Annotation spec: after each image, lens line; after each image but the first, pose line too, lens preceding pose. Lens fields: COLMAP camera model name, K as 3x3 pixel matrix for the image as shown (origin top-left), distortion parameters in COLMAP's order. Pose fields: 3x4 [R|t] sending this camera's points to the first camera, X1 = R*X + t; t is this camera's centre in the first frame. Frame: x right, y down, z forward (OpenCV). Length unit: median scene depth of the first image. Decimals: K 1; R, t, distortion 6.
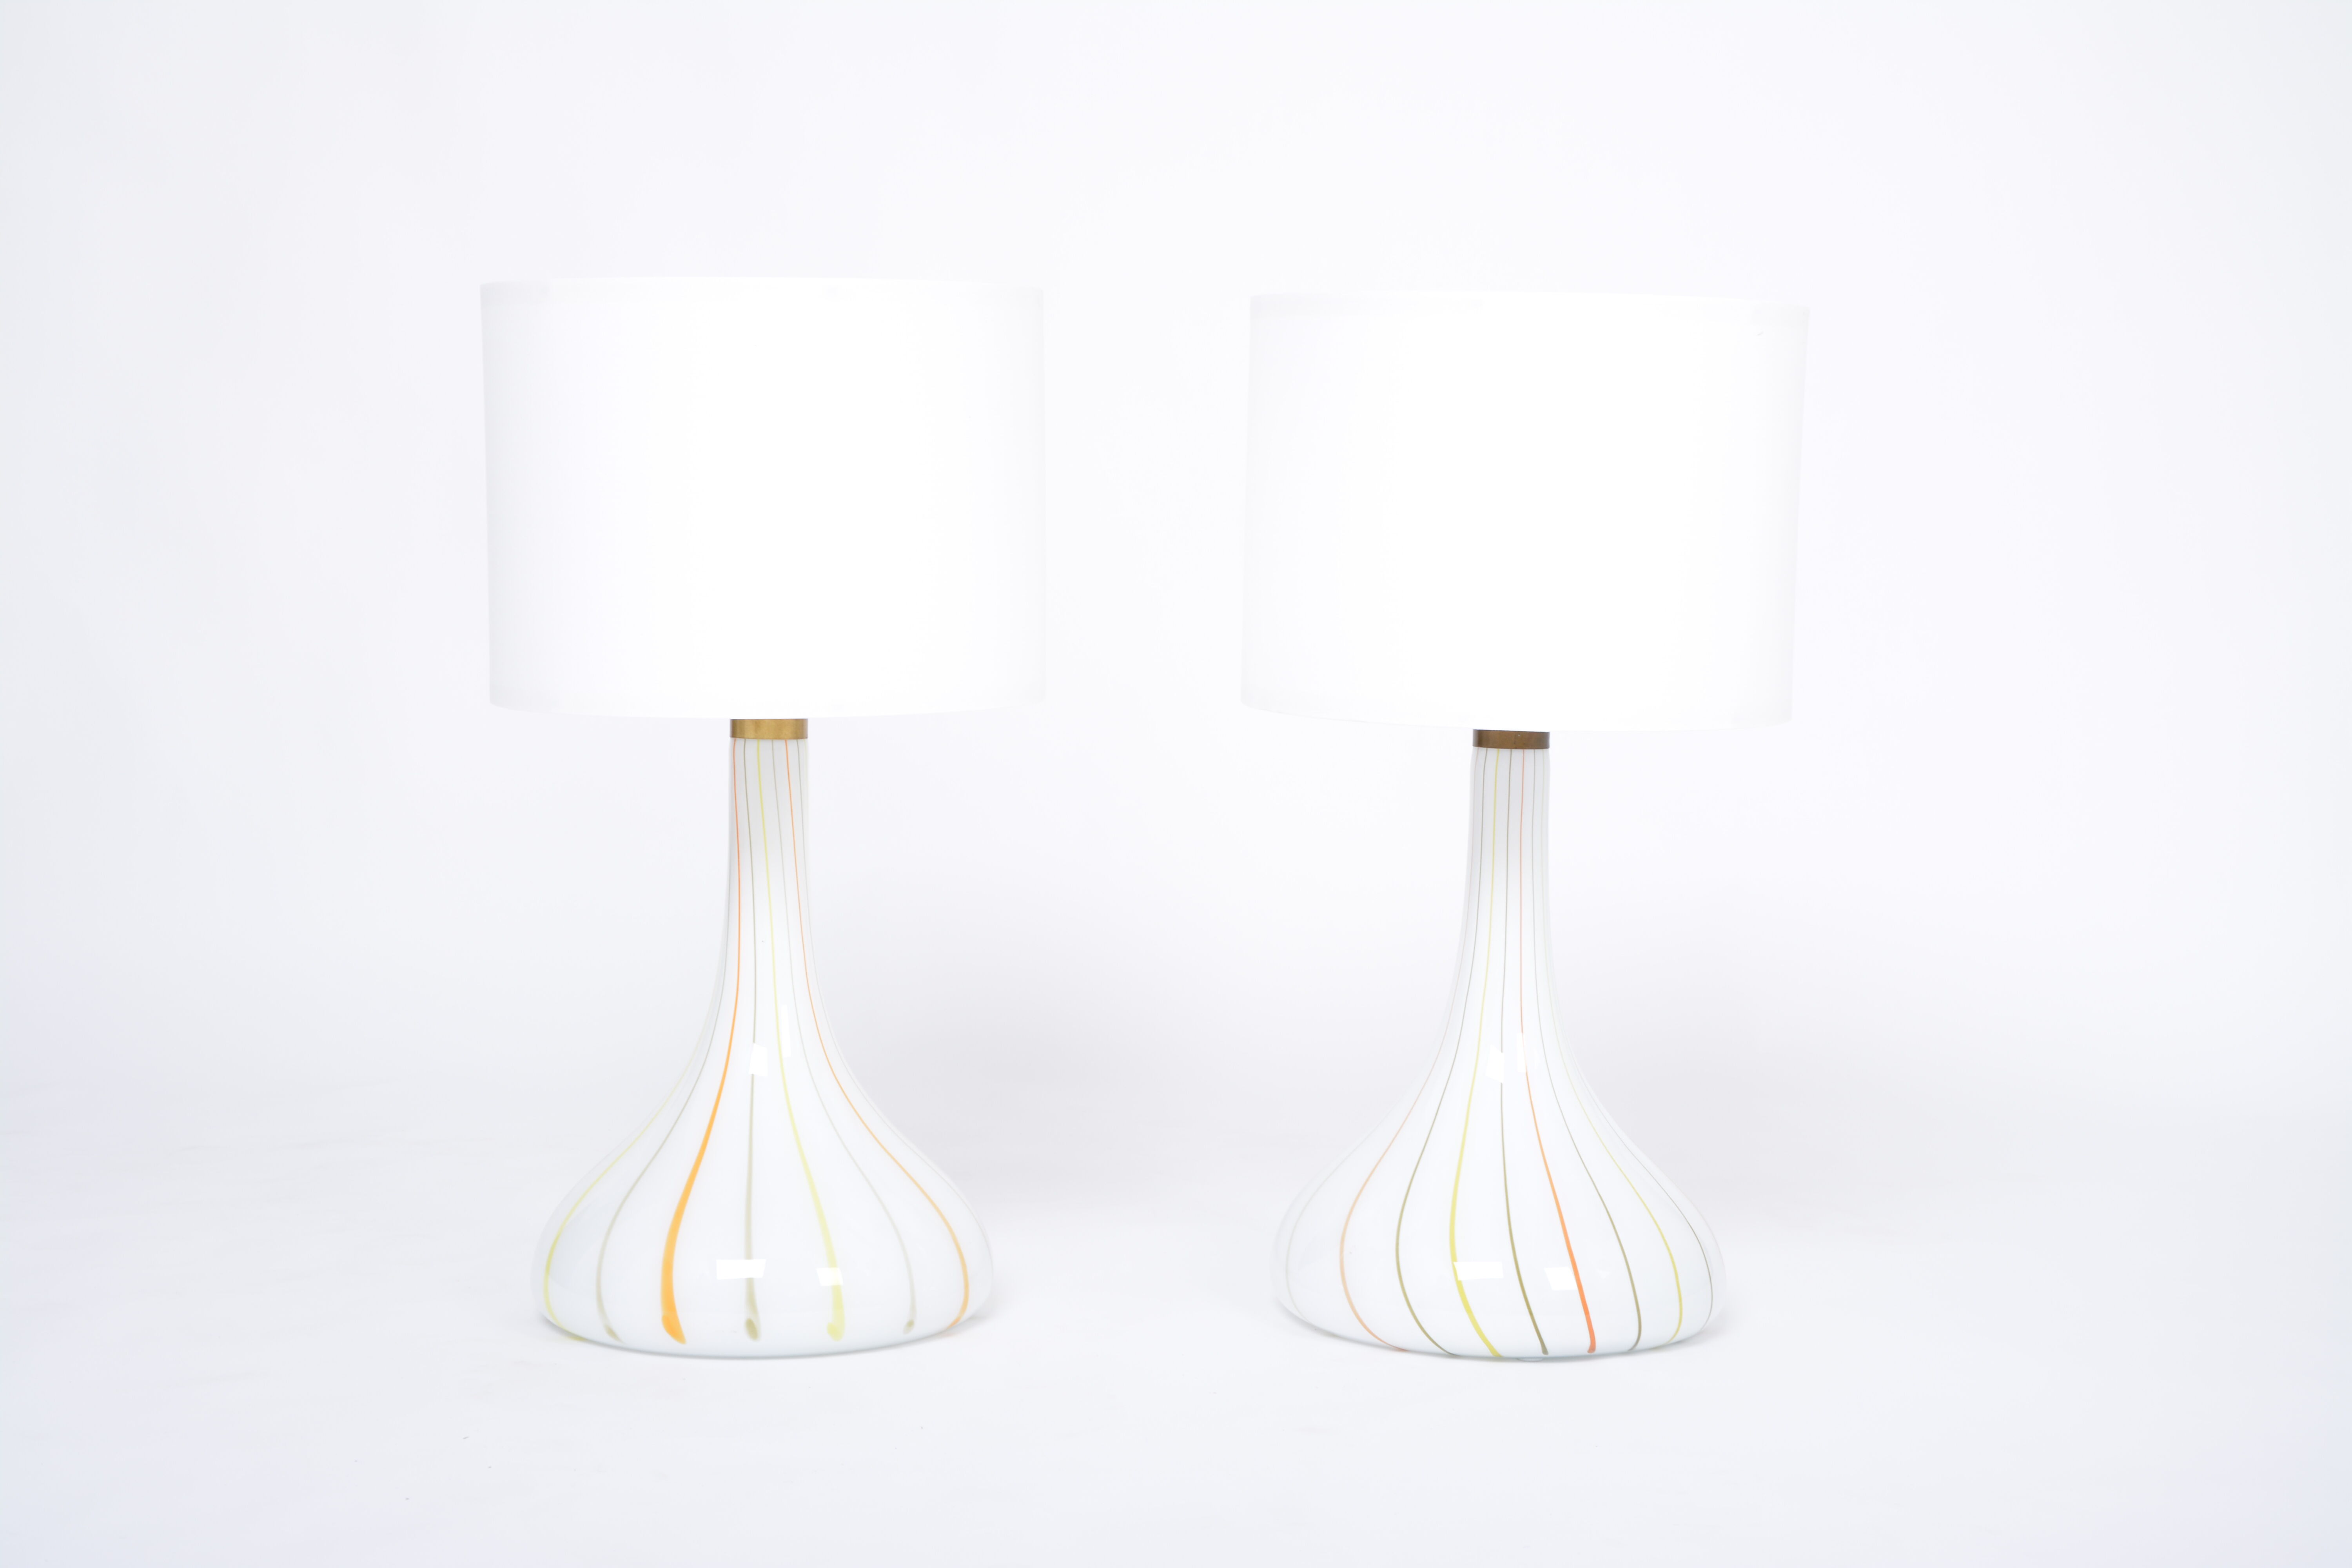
lens RADIAL K [[3650.7, 0, 1170.0], [0, 3650.7, 781.5], [0, 0, 1]] dist [0.214117, 0.000000]
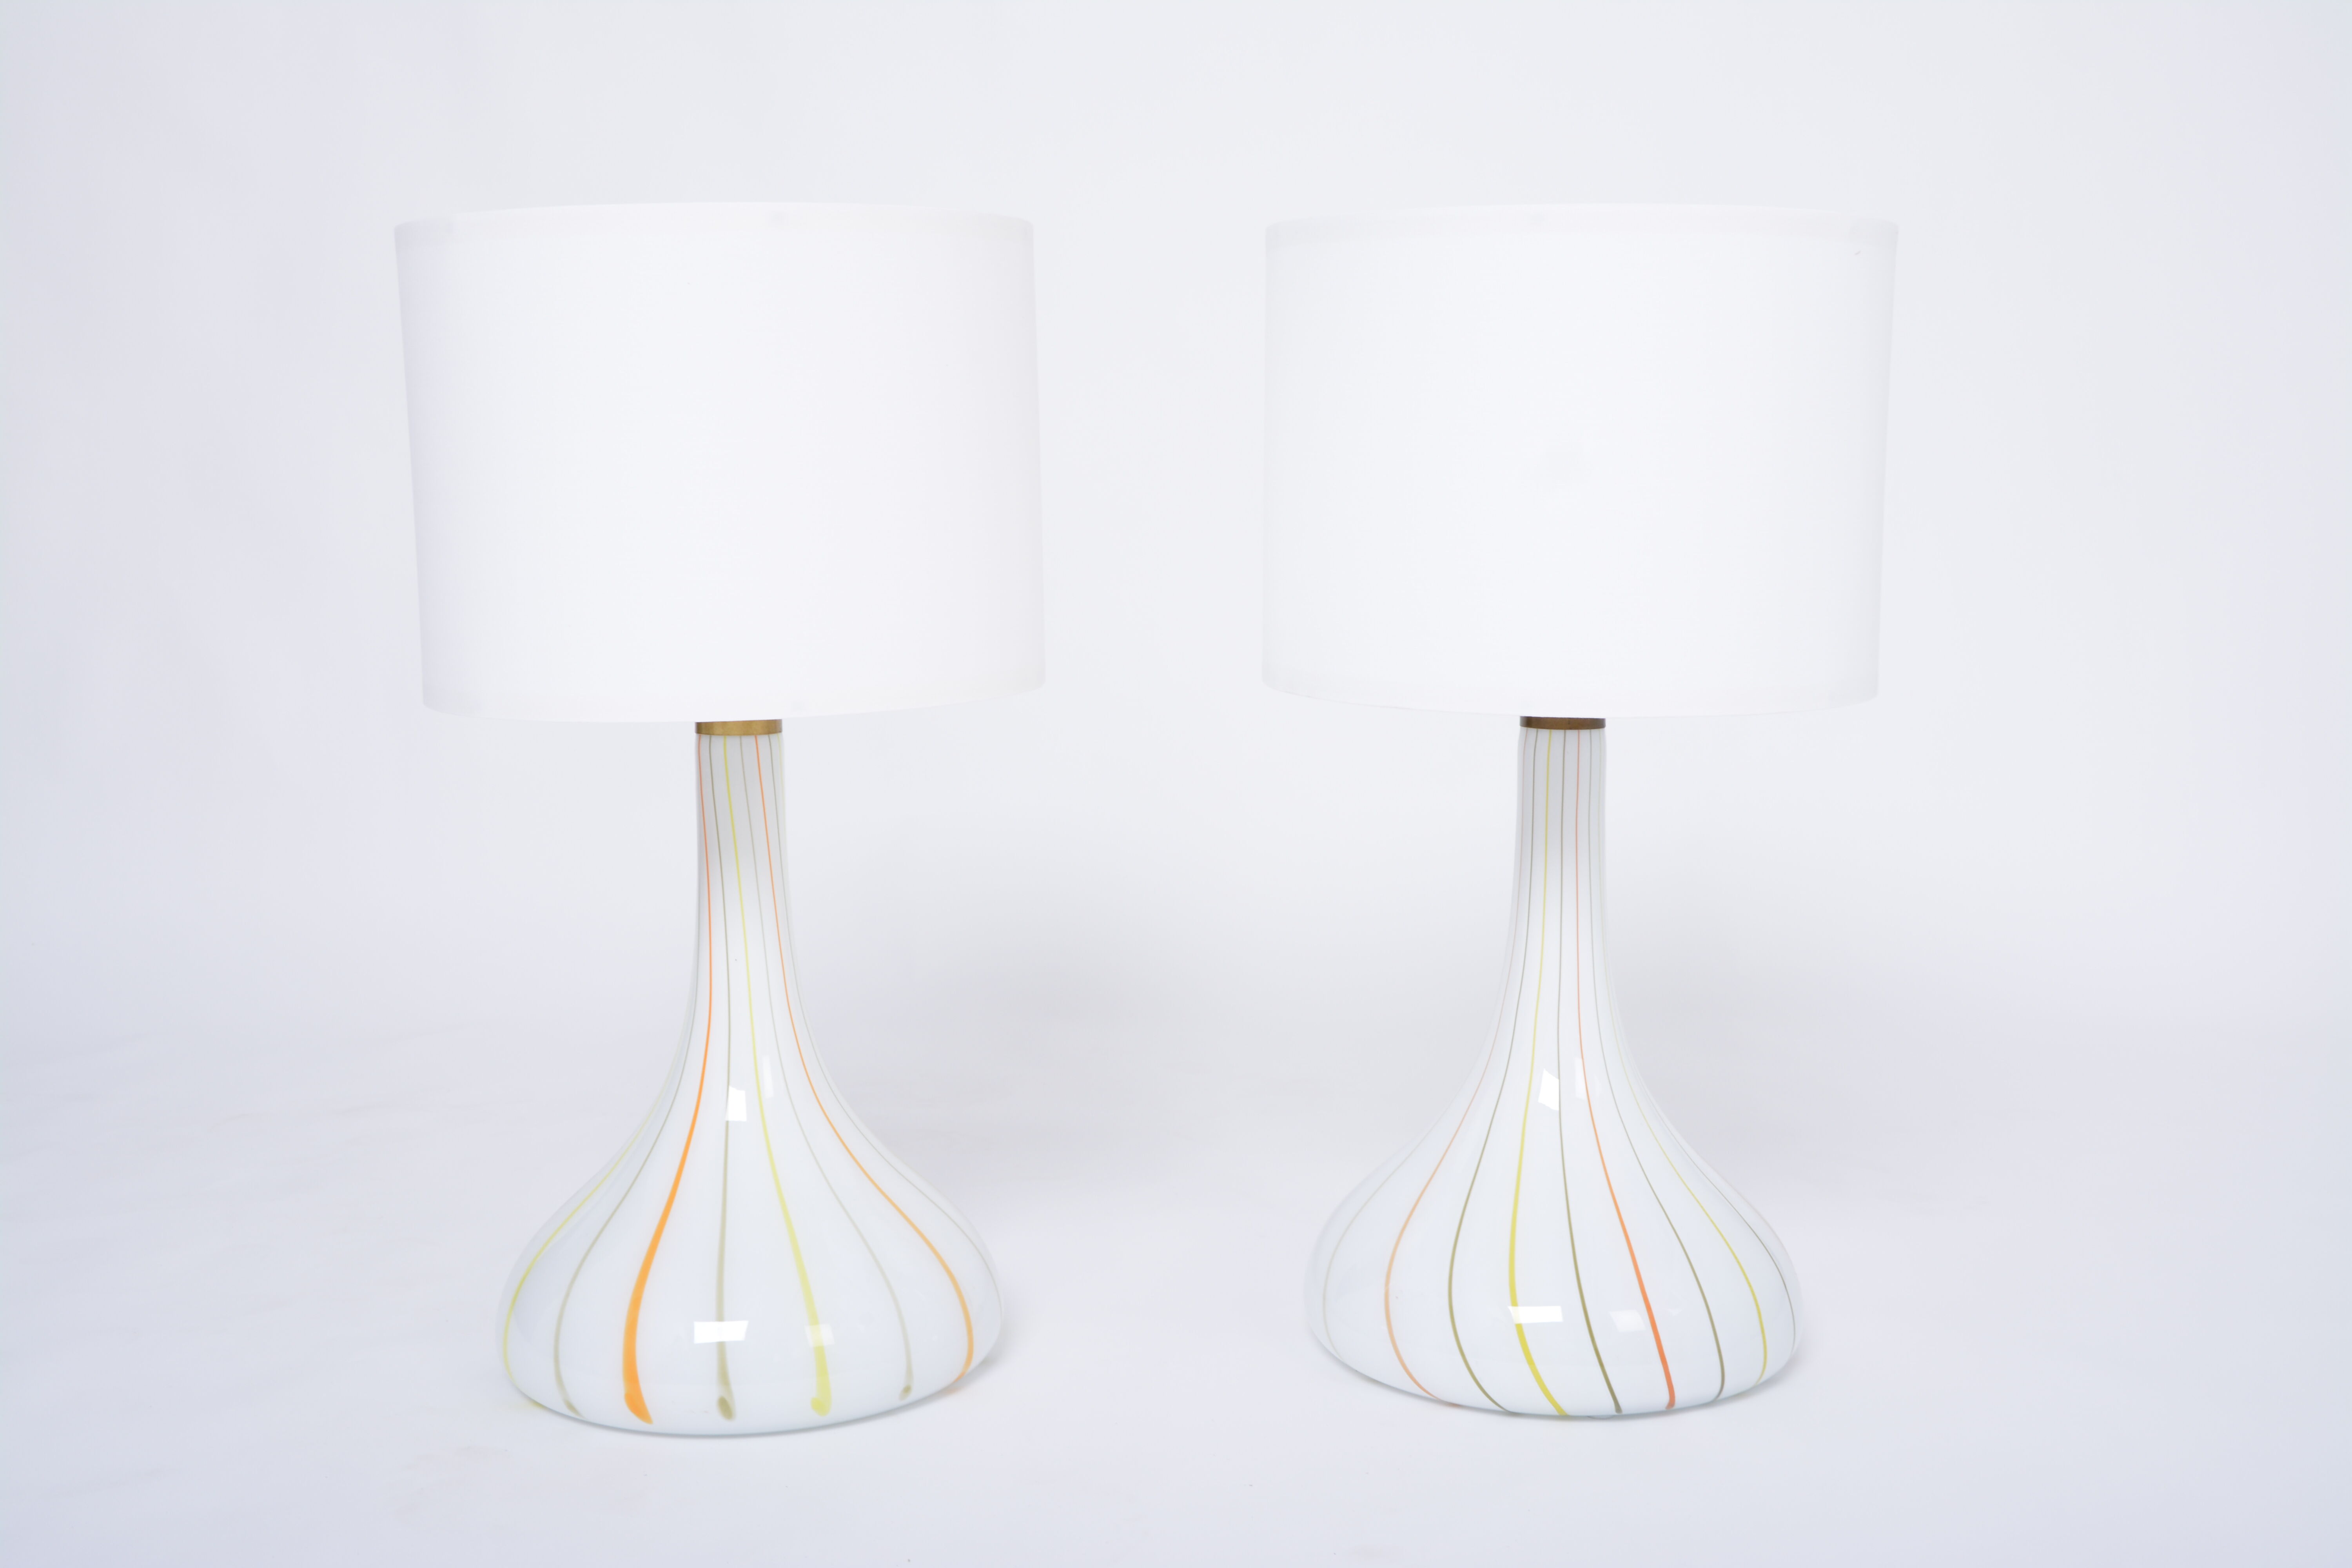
lens RADIAL K [[2615.0, 0, 1179.6], [0, 2615.0, 775.9], [0, 0, 1]] dist [0.054278, 0.000000]
pose [[0.999804, -0.019051, -0.005350, 0.001976], [0.019248, 0.999032, 0.039549, -0.025279], [0.004591, -0.039645, 0.999203, 0.365418]]
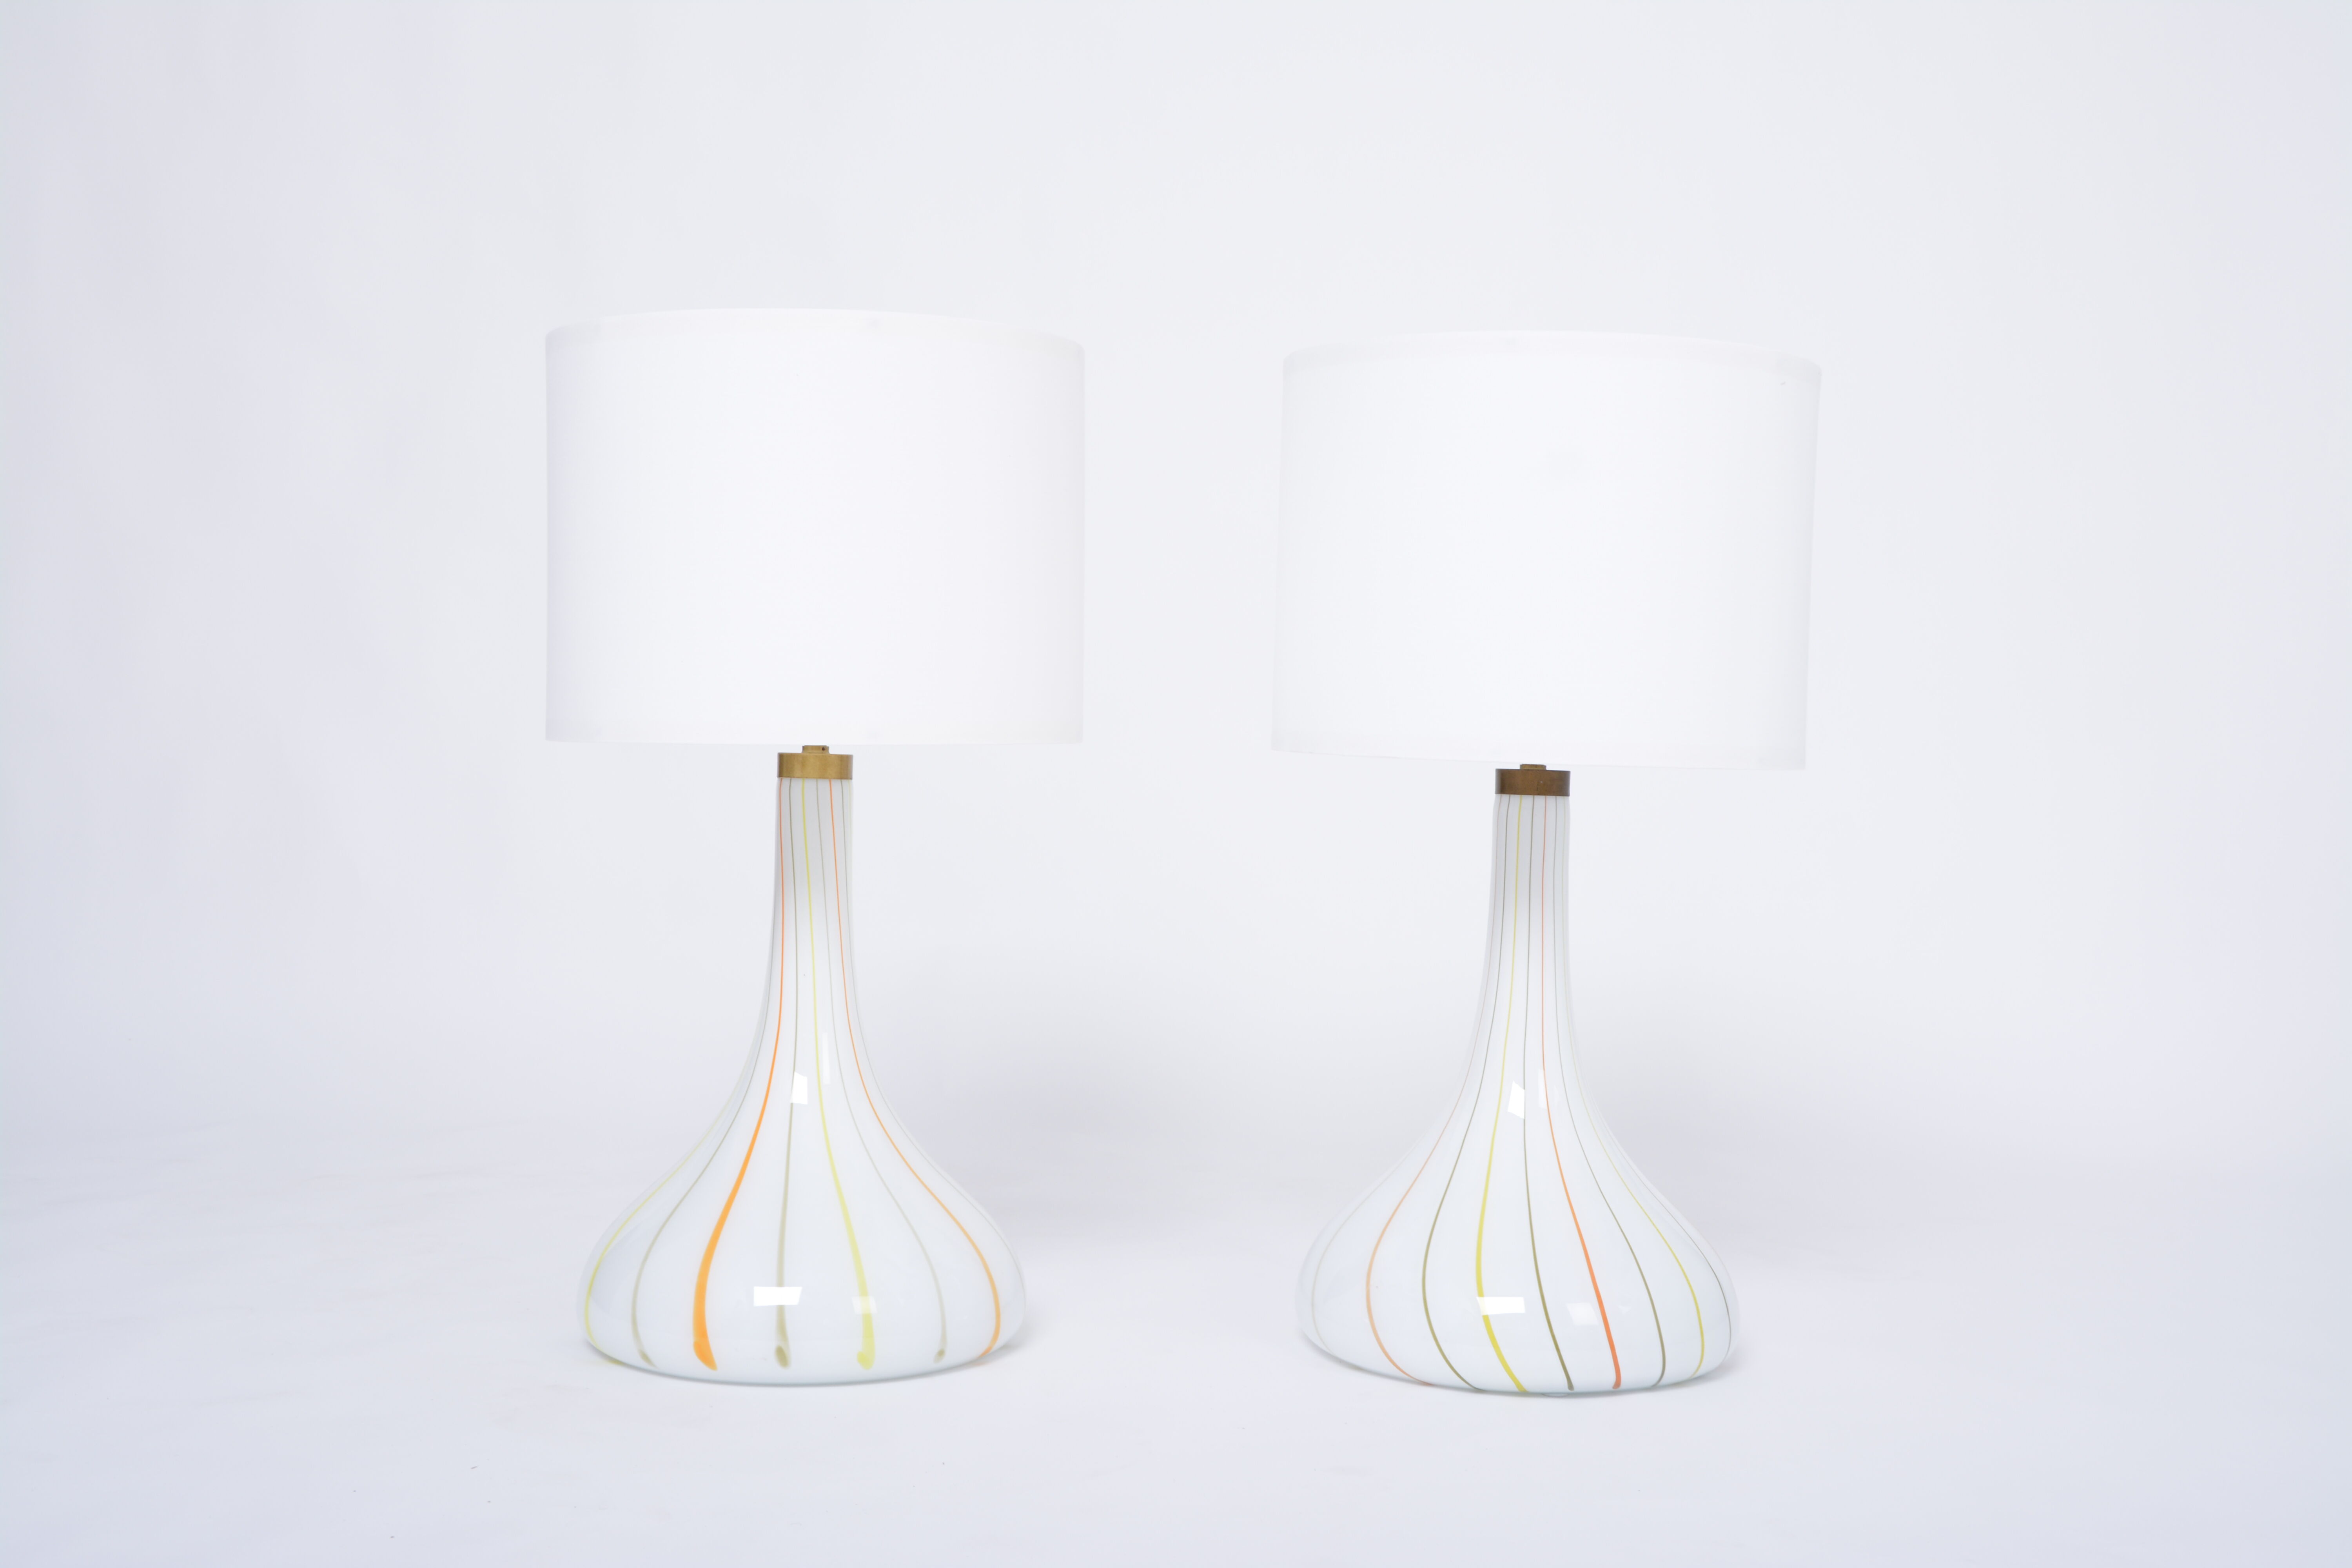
lens RADIAL K [[2615.0, 0, 1180.7], [0, 2615.0, 784.2], [0, 0, 1]] dist [0.054278, 0.000000]
pose [[0.999933, 0.008097, -0.008298, -0.000110], [-0.008613, 0.997902, -0.064167, 0.037154], [0.007761, 0.064234, 0.997905, 0.269321]]
